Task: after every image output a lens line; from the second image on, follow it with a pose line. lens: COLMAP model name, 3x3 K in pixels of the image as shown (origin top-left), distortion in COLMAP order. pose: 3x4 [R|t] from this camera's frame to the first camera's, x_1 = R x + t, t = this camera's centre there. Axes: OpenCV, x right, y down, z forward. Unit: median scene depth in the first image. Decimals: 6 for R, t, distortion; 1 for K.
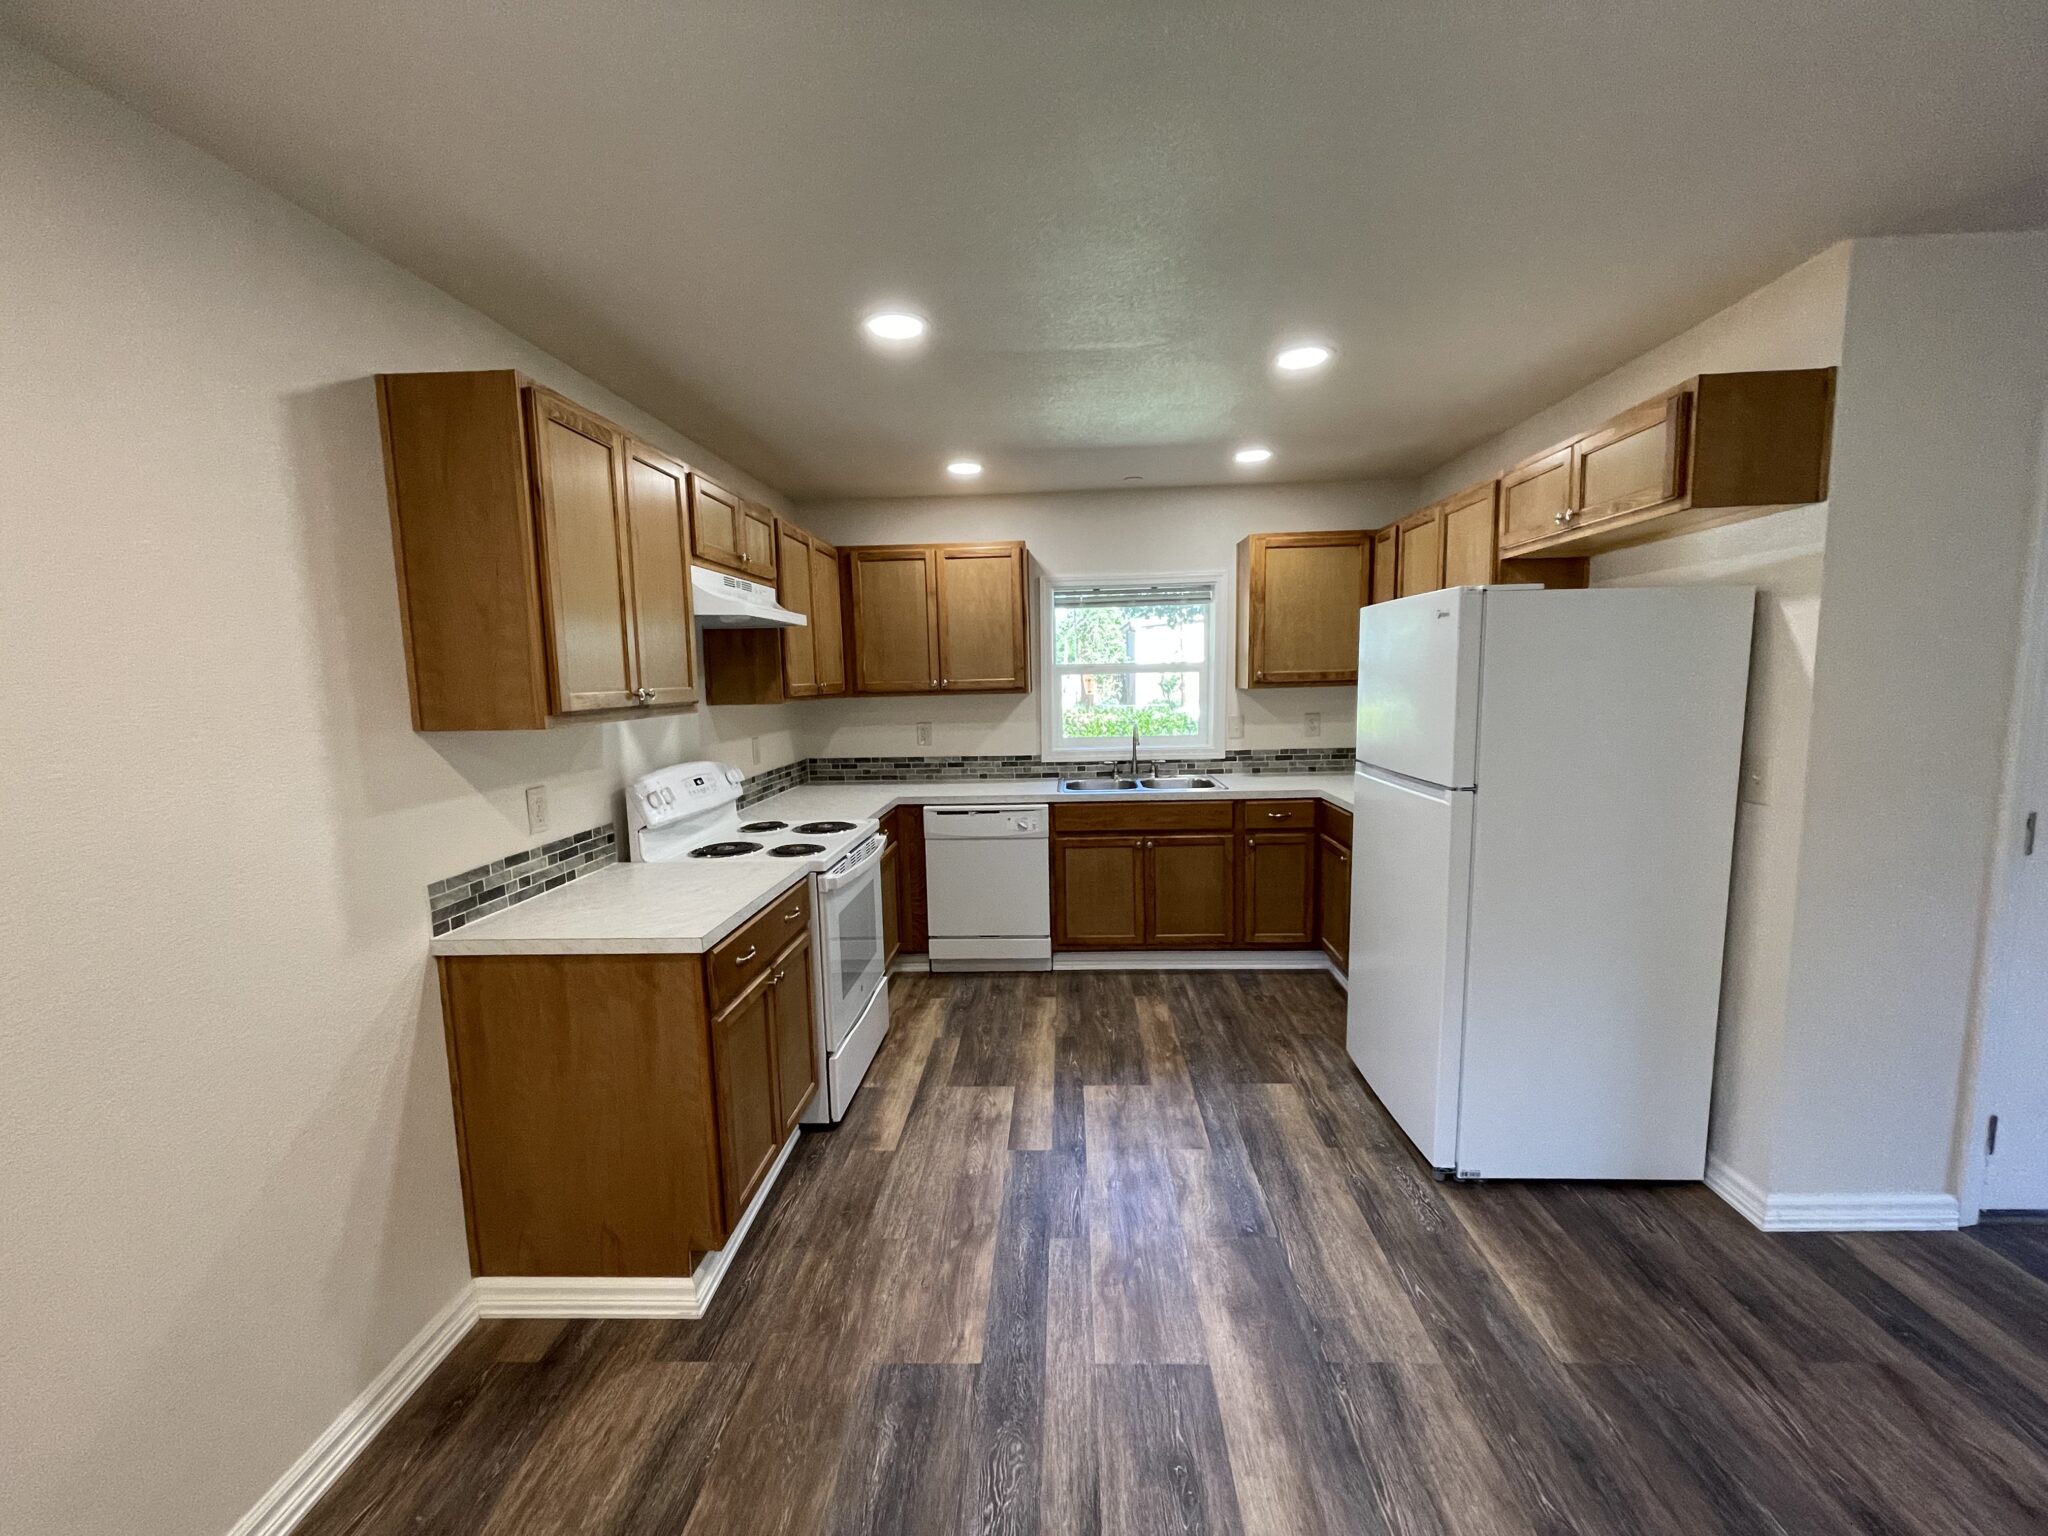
lens RADIAL K [[825.4, 0, 1030.6], [0, 825.4, 779.2], [0, 0, 1]] dist [-0.000358, -0.000053]
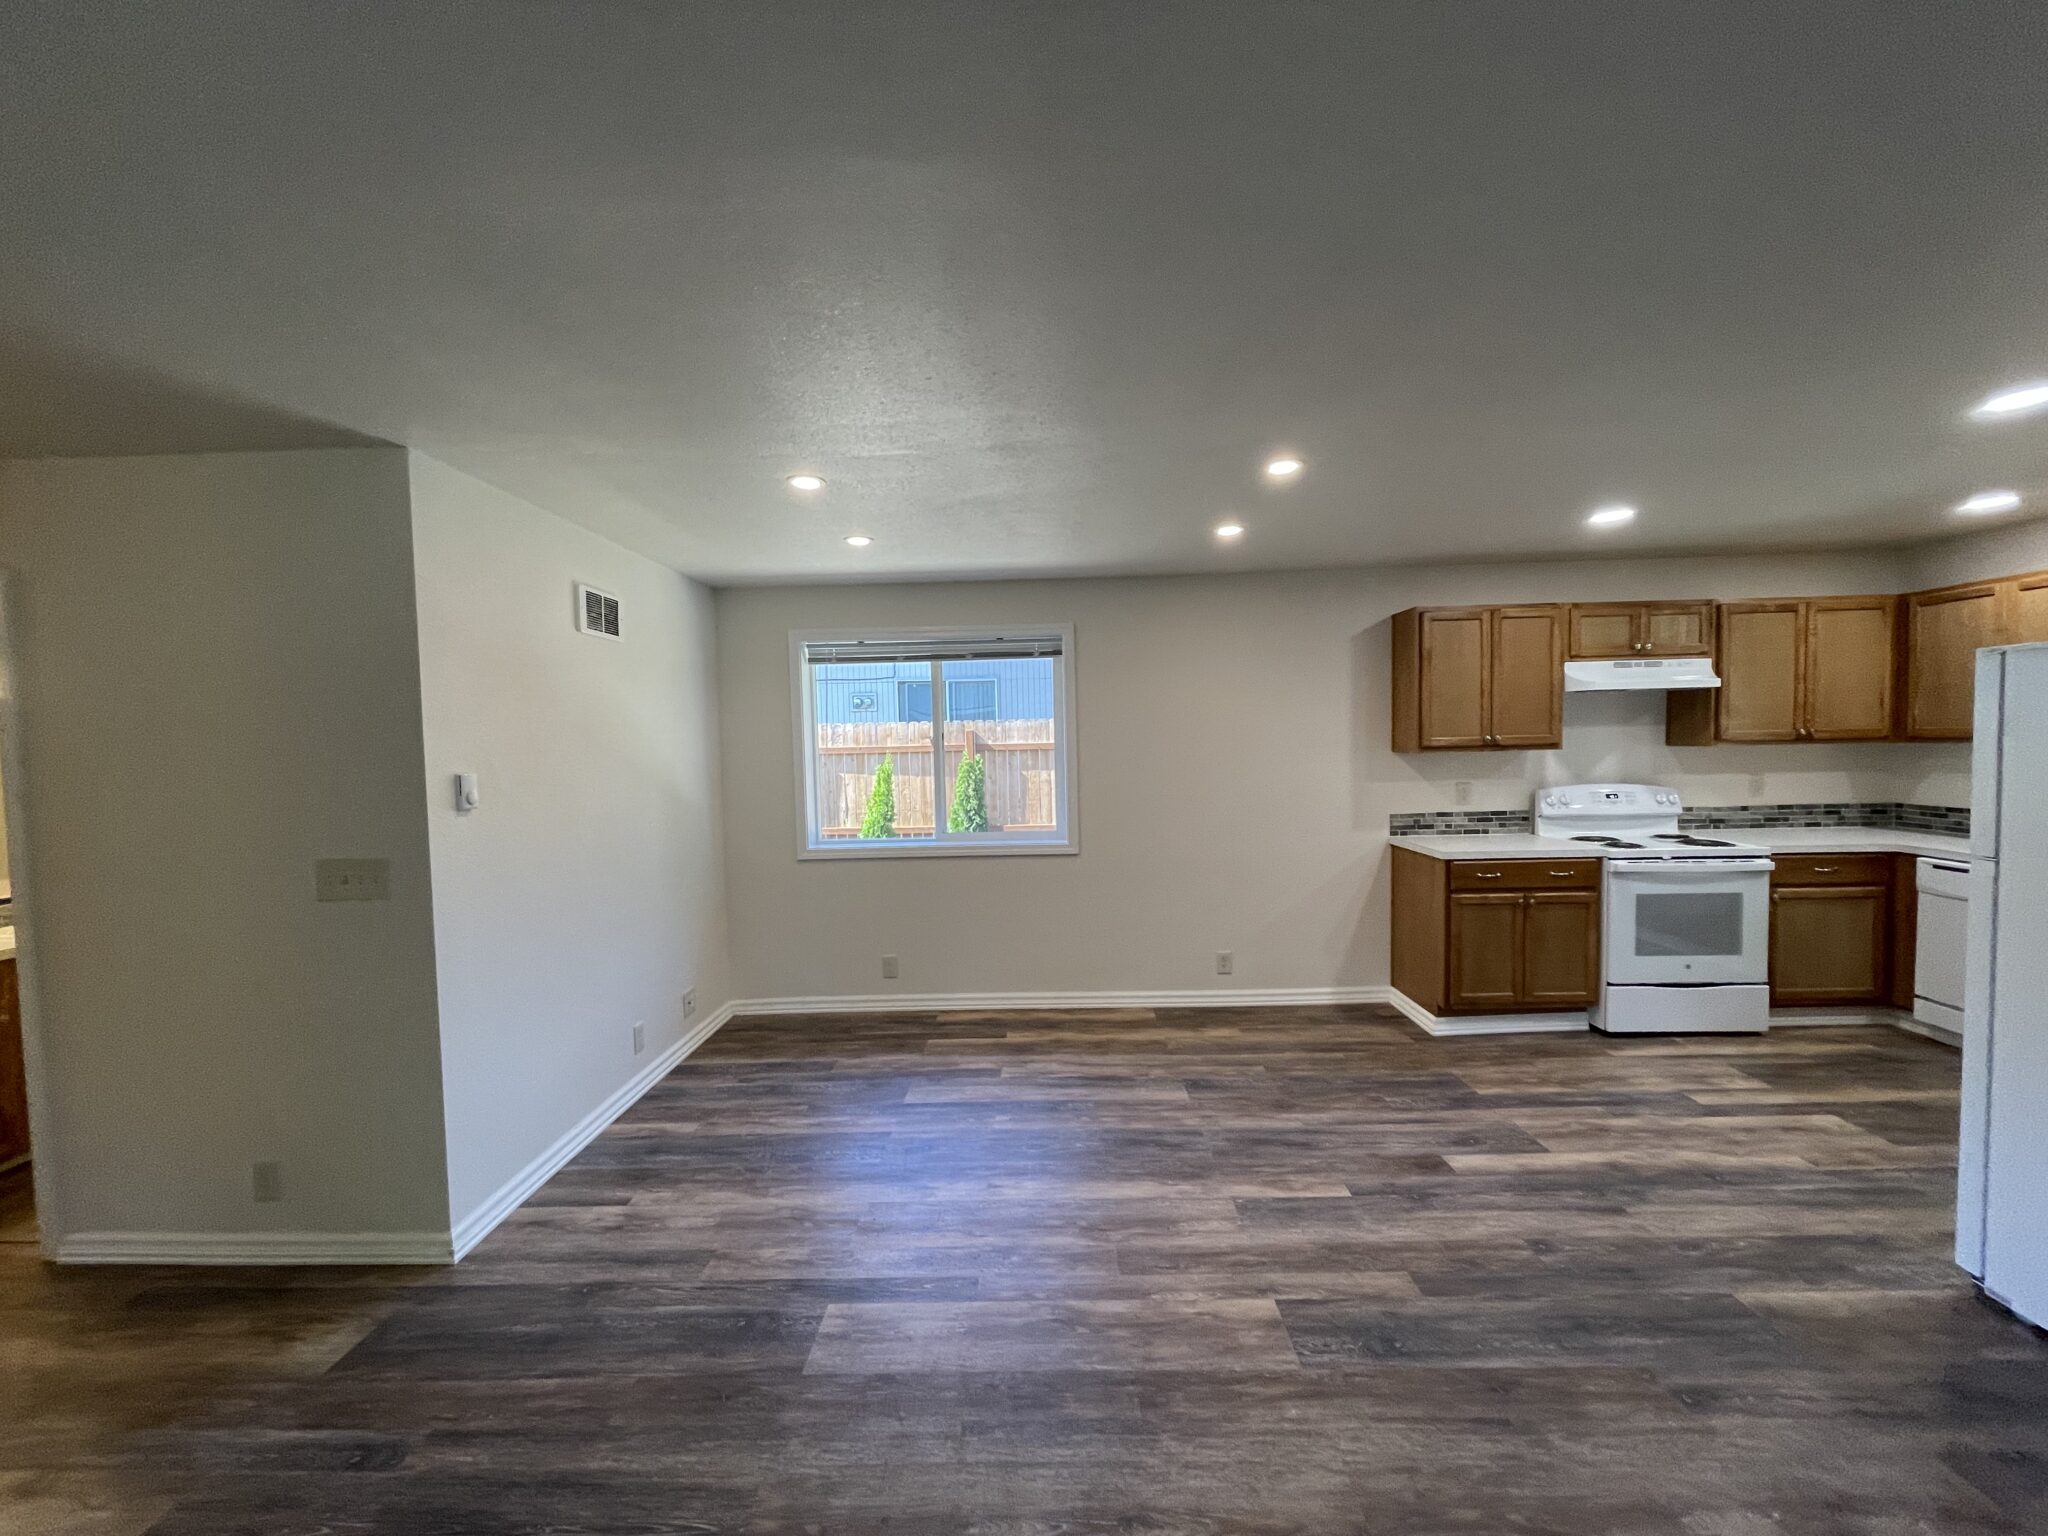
lens RADIAL K [[825.4, 0, 1024.7], [0, 825.4, 773.1], [0, 0, 1]] dist [-0.000358, -0.000053]
pose [[0.012157, 0.061806, -0.998014, 1.417466], [-0.104796, 0.992670, 0.060198, -0.022746], [0.994419, 0.103856, 0.018545, -0.119748]]
